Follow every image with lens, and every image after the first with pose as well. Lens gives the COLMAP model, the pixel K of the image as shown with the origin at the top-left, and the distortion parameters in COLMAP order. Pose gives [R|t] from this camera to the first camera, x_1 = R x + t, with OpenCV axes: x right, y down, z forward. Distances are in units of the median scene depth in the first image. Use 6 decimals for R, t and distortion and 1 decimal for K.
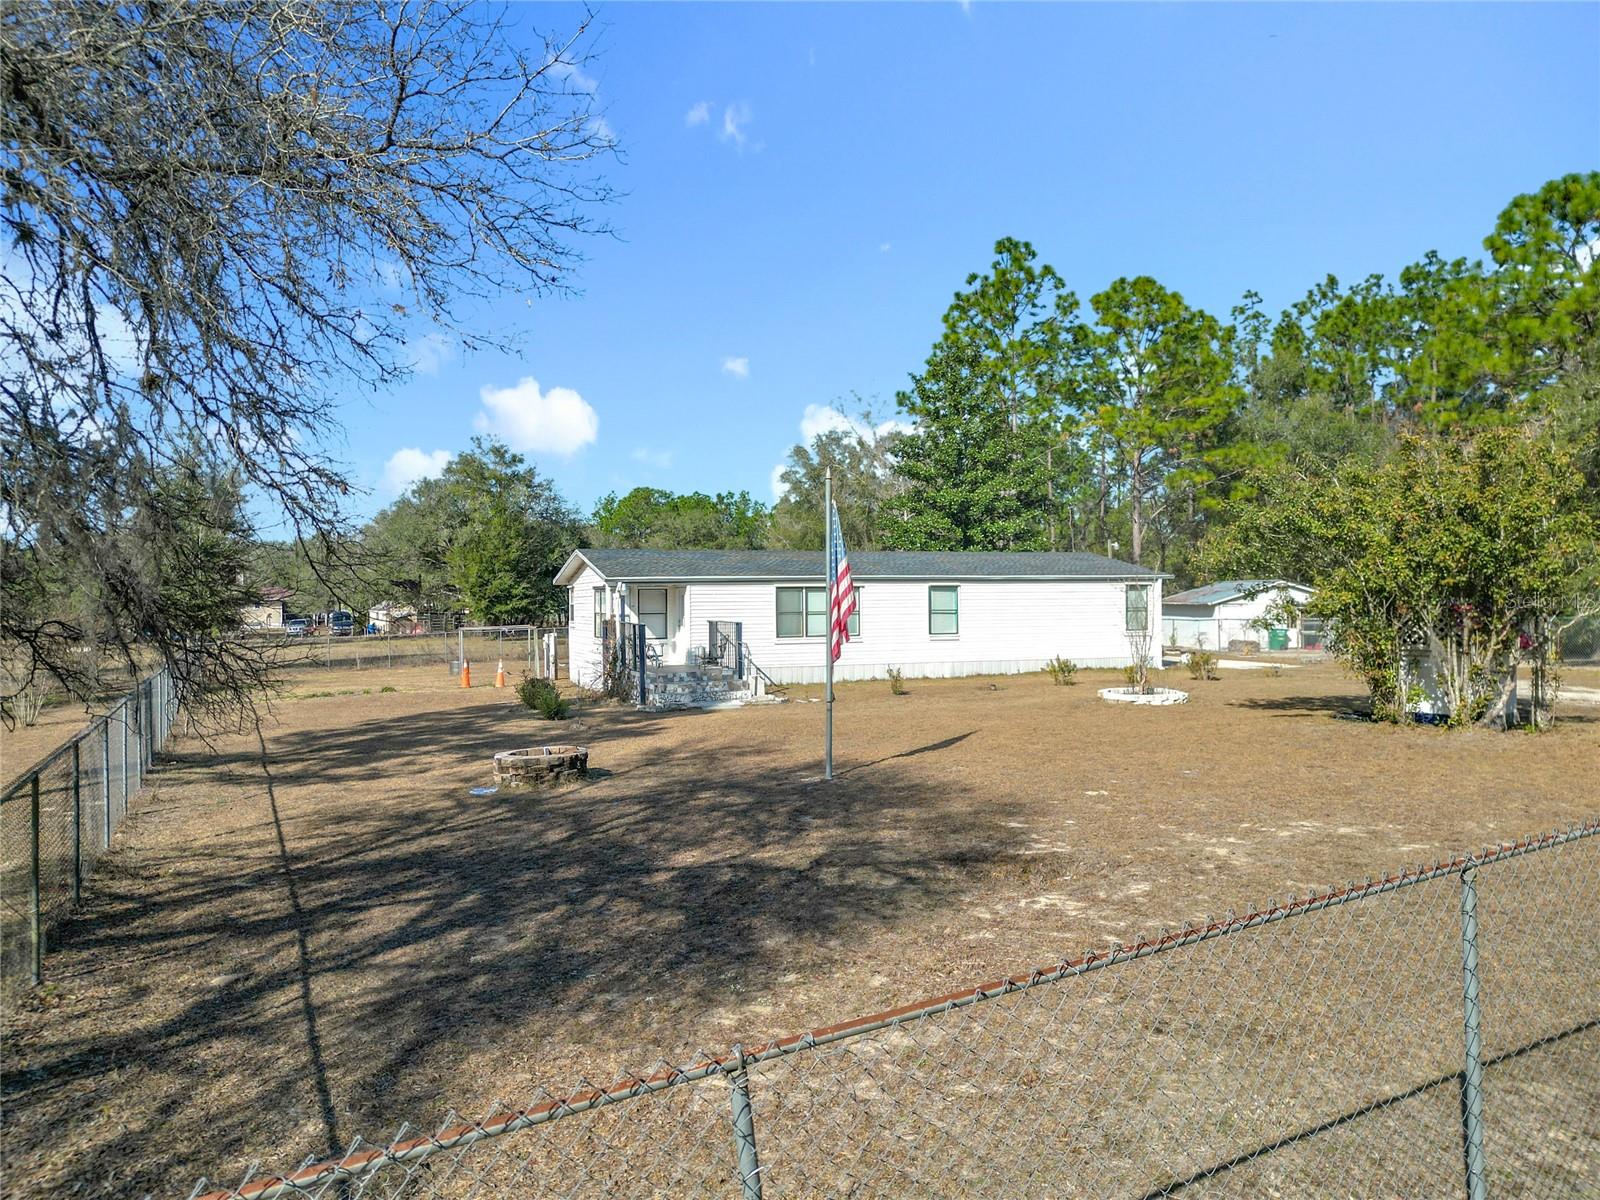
lens RADIAL K [[1174.3, 0, 804.4], [0, 1174.3, 607.7], [0, 0, 1]] dist [0.062972, -0.044240]
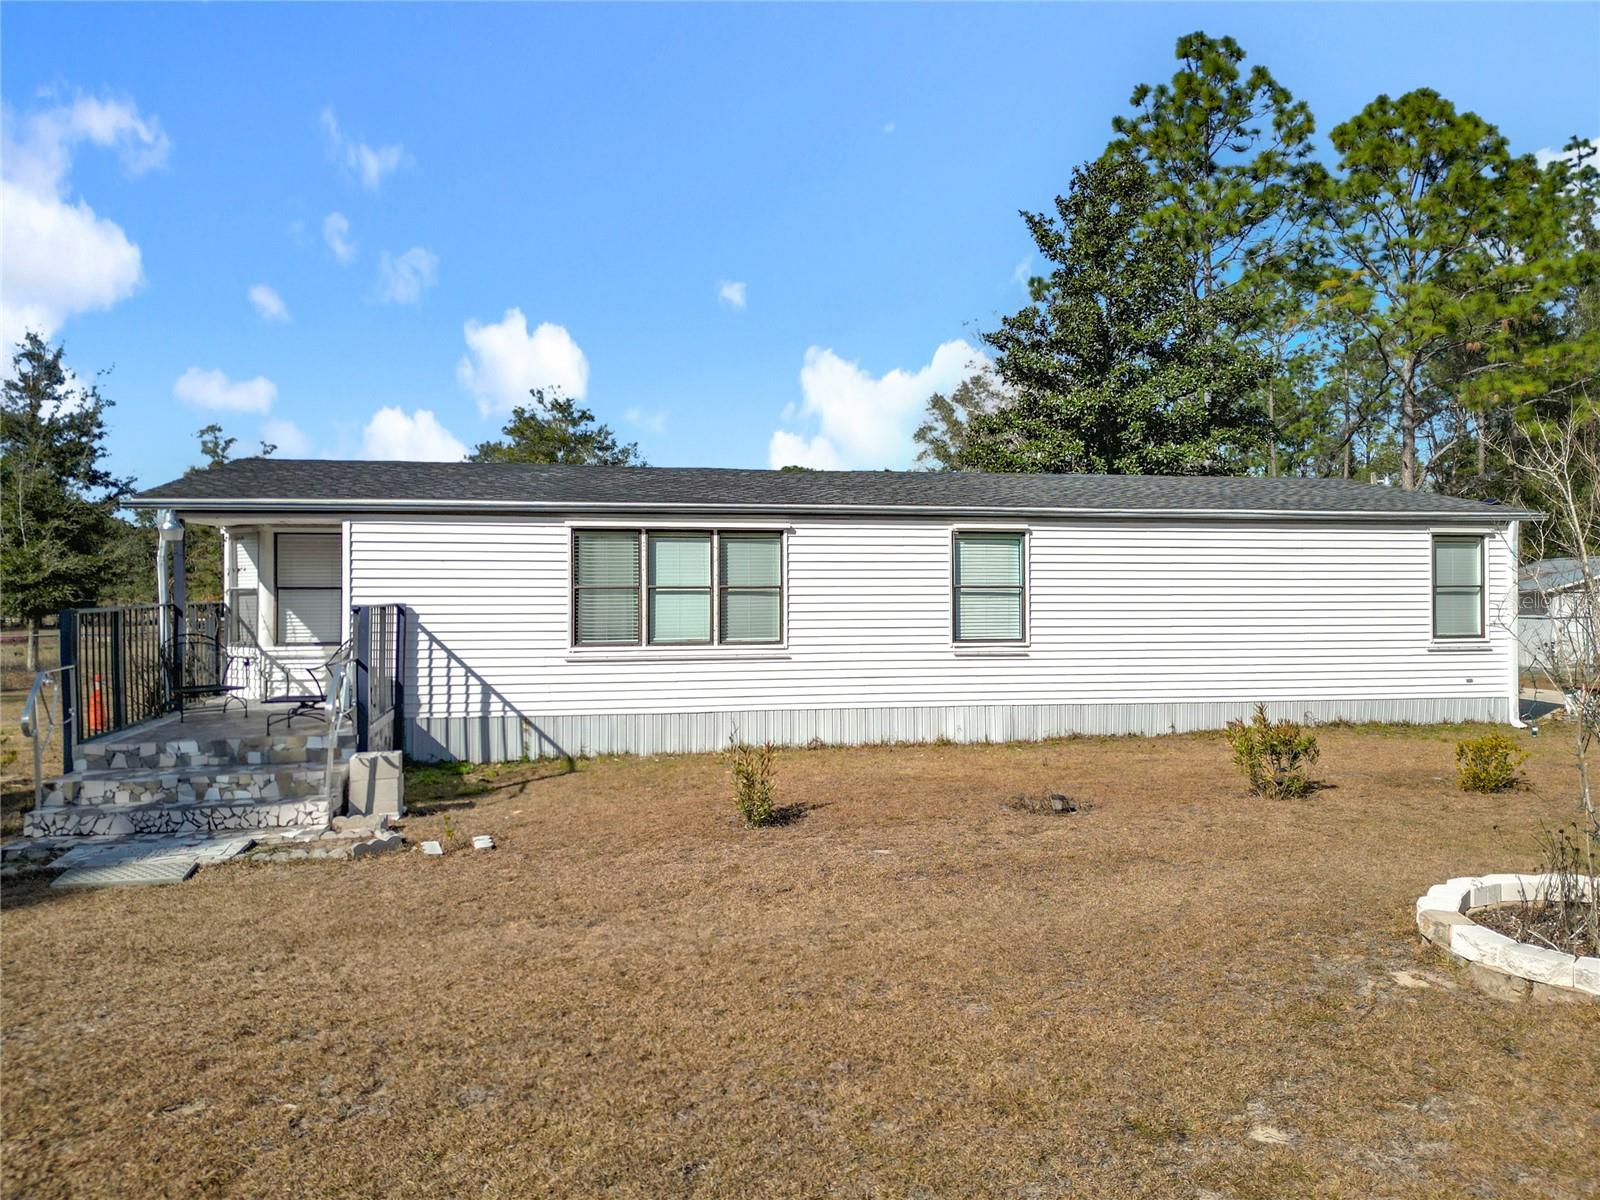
lens RADIAL K [[1190.4, 0, 795.6], [0, 1190.4, 583.6], [0, 0, 1]] dist [0.006238, -0.010374]
pose [[0.984083, 0.005780, -0.177618, 0.071653], [-0.008843, 0.999825, -0.016458, 0.005109], [0.177492, 0.017767, 0.983962, 0.315116]]
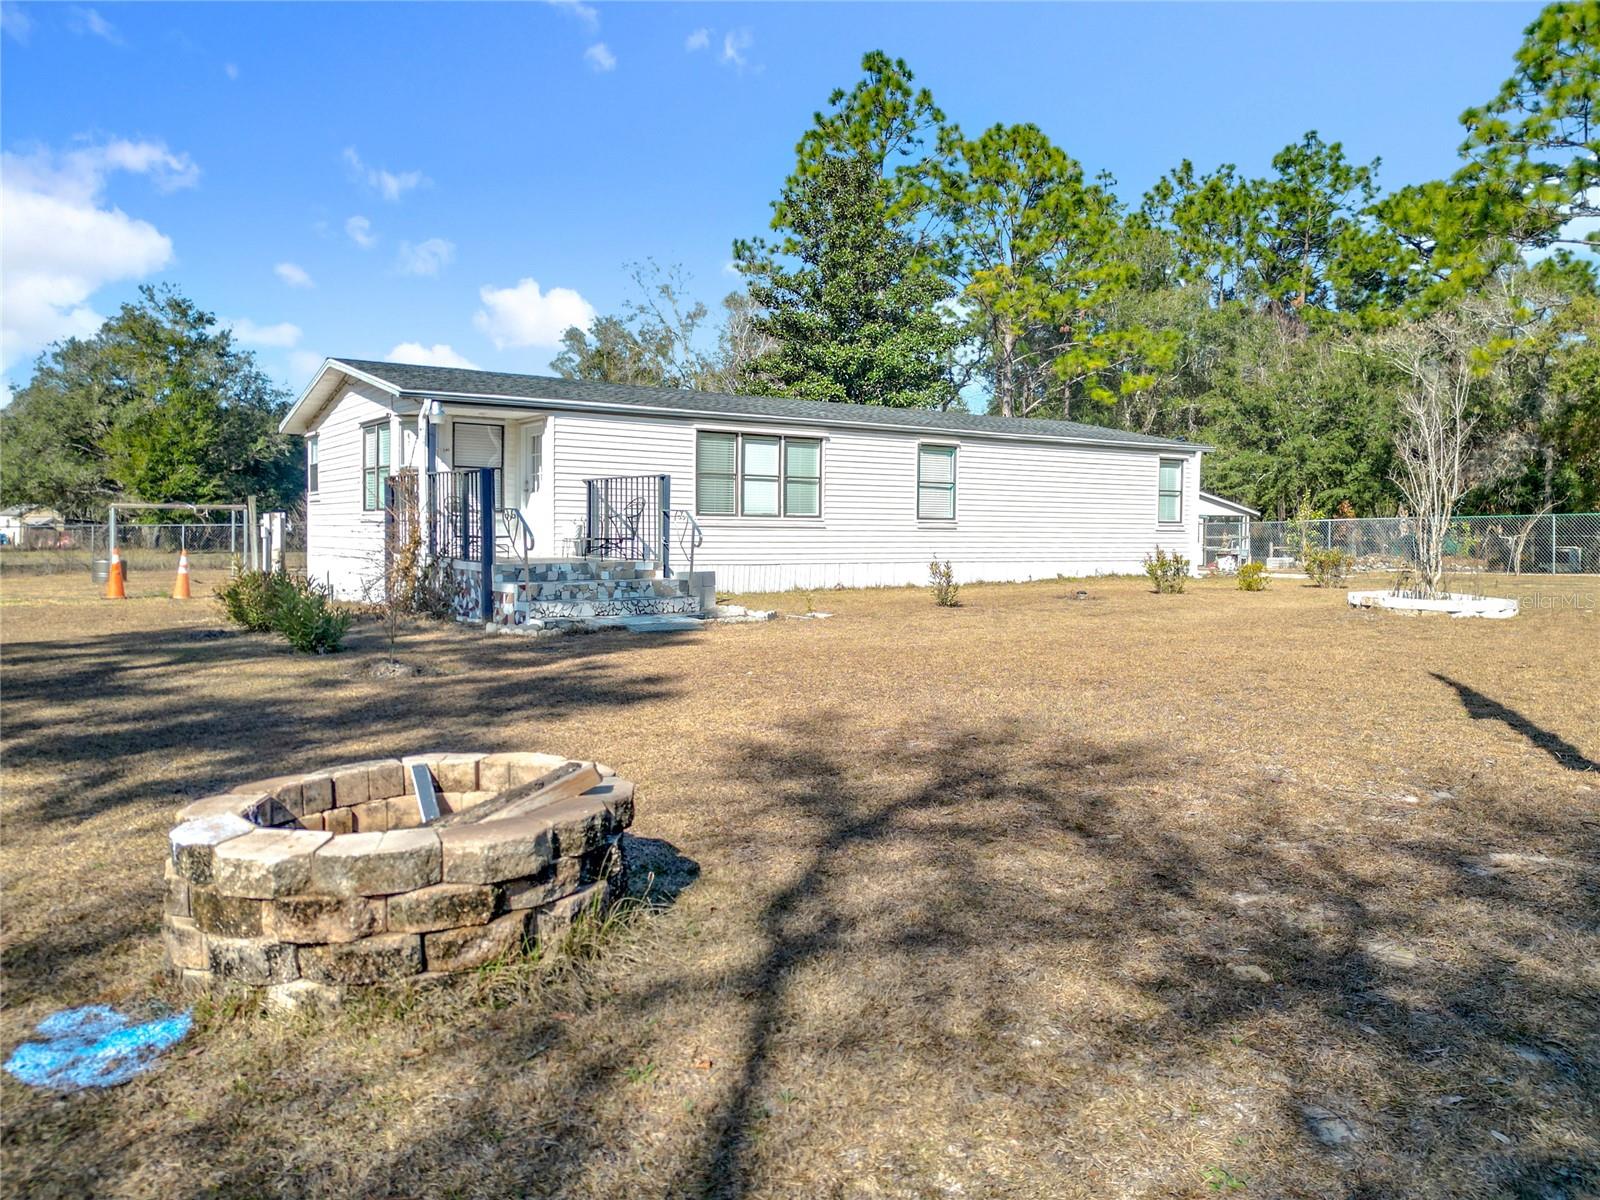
lens RADIAL K [[1174.3, 0, 799.7], [0, 1174.3, 570.6], [0, 0, 1]] dist [0.062972, -0.044240]
pose [[0.974066, 0.011416, 0.225976, -0.057504], [-0.017168, 0.999576, 0.023505, 0.021006], [-0.225612, -0.026775, 0.973849, 0.218578]]
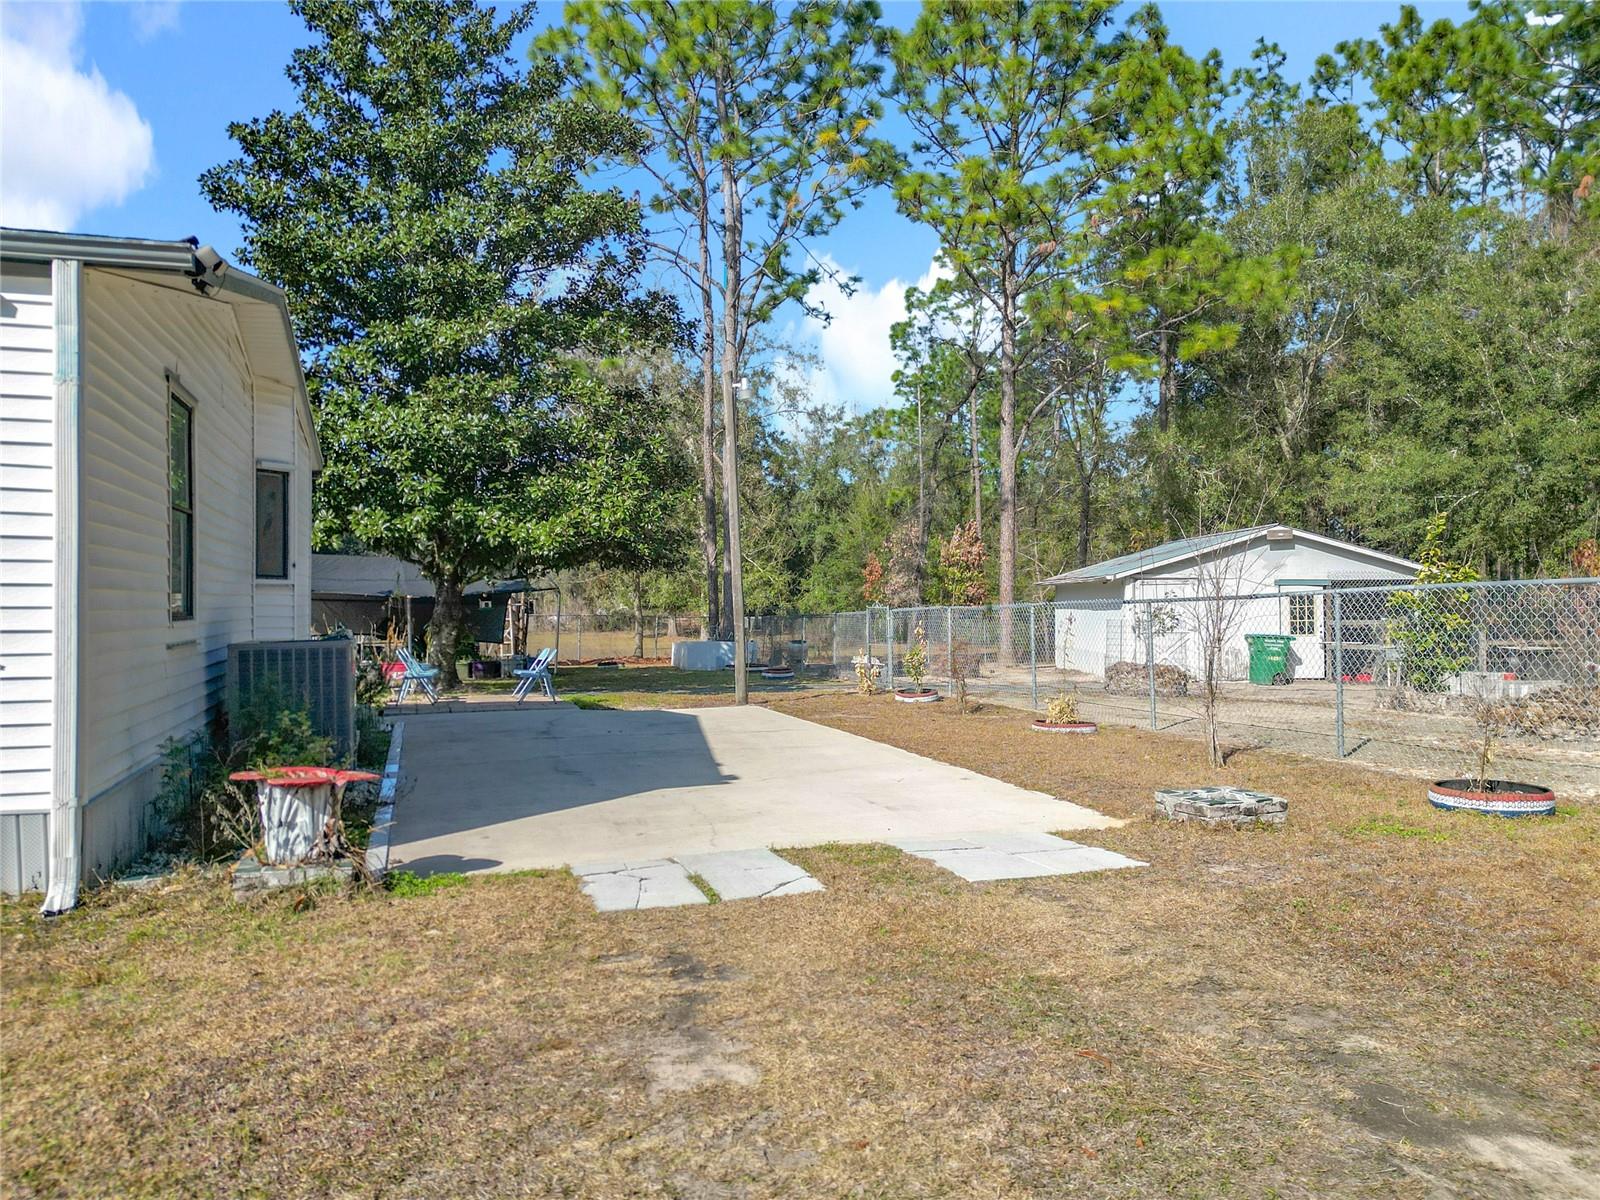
lens RADIAL K [[1174.3, 0, 805.5], [0, 1174.3, 615.6], [0, 0, 1]] dist [0.062972, -0.044240]
pose [[0.998246, 0.004877, -0.058999, 0.239663], [-0.004981, 0.999986, -0.001626, 0.011282], [0.058990, 0.001917, 0.998257, 0.522374]]
